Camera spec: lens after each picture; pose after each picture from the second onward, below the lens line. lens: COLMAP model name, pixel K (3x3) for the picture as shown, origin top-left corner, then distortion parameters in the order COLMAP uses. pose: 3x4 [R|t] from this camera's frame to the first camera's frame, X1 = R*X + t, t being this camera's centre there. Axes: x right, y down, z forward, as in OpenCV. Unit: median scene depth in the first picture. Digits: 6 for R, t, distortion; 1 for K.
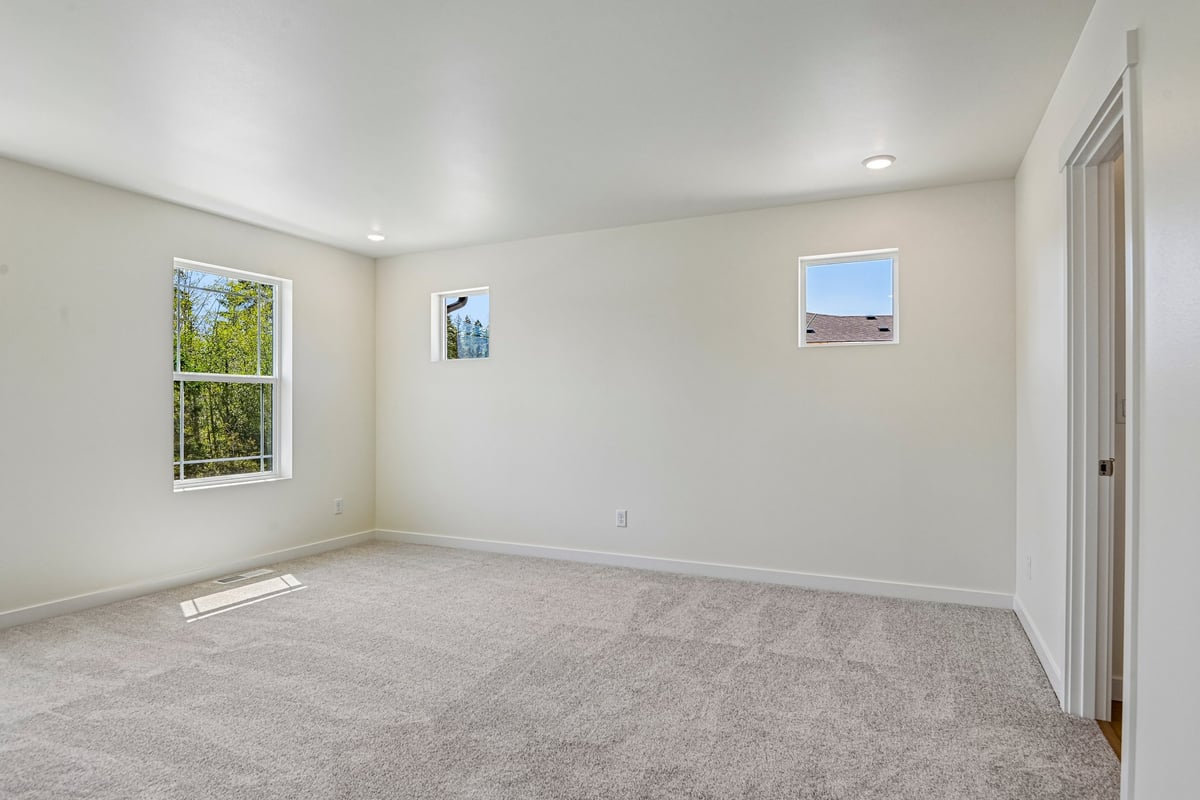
lens RADIAL K [[677.7, 0, 599.5], [0, 677.7, 403.4], [0, 0, 1]] dist [-0.006586, -0.001197]
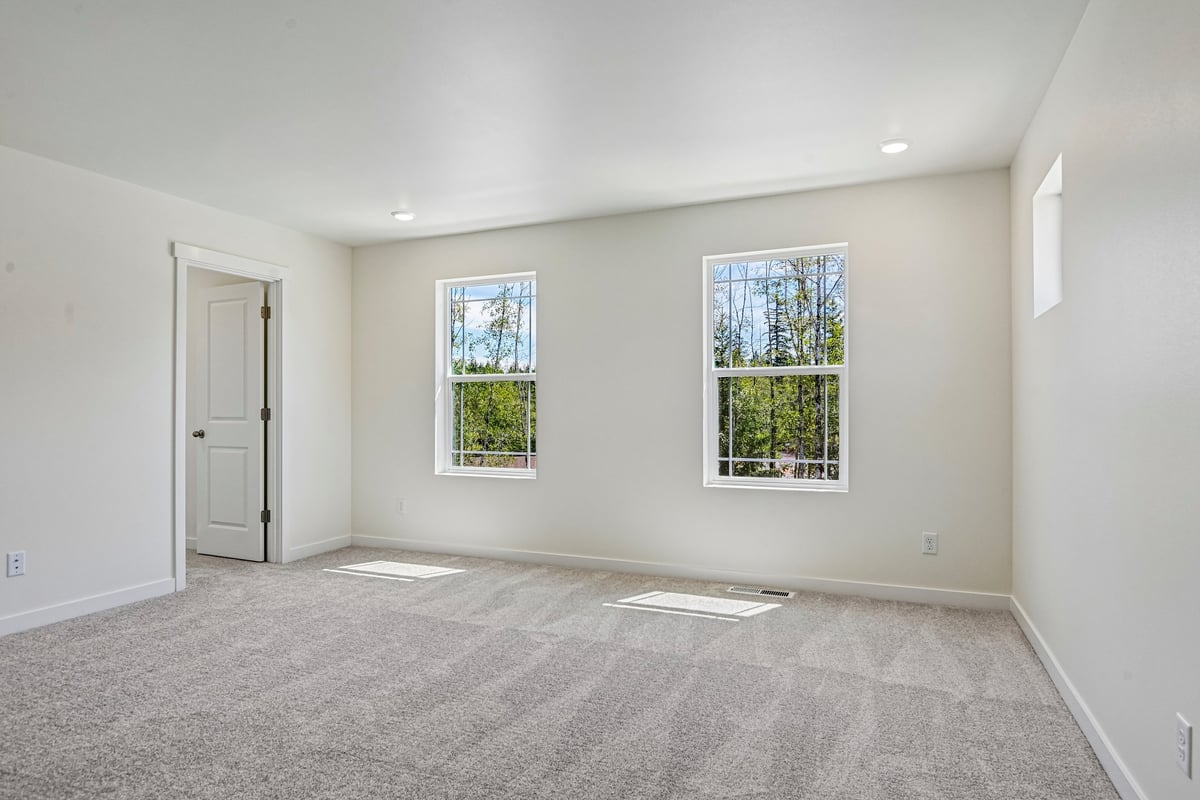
lens RADIAL K [[677.7, 0, 602.5], [0, 677.7, 407.2], [0, 0, 1]] dist [-0.006586, -0.001197]
pose [[0.036415, 0.004746, -0.999325, 0.409027], [0.010476, 0.999932, 0.005130, 0.004587], [0.999282, -0.010655, 0.036363, 0.856116]]
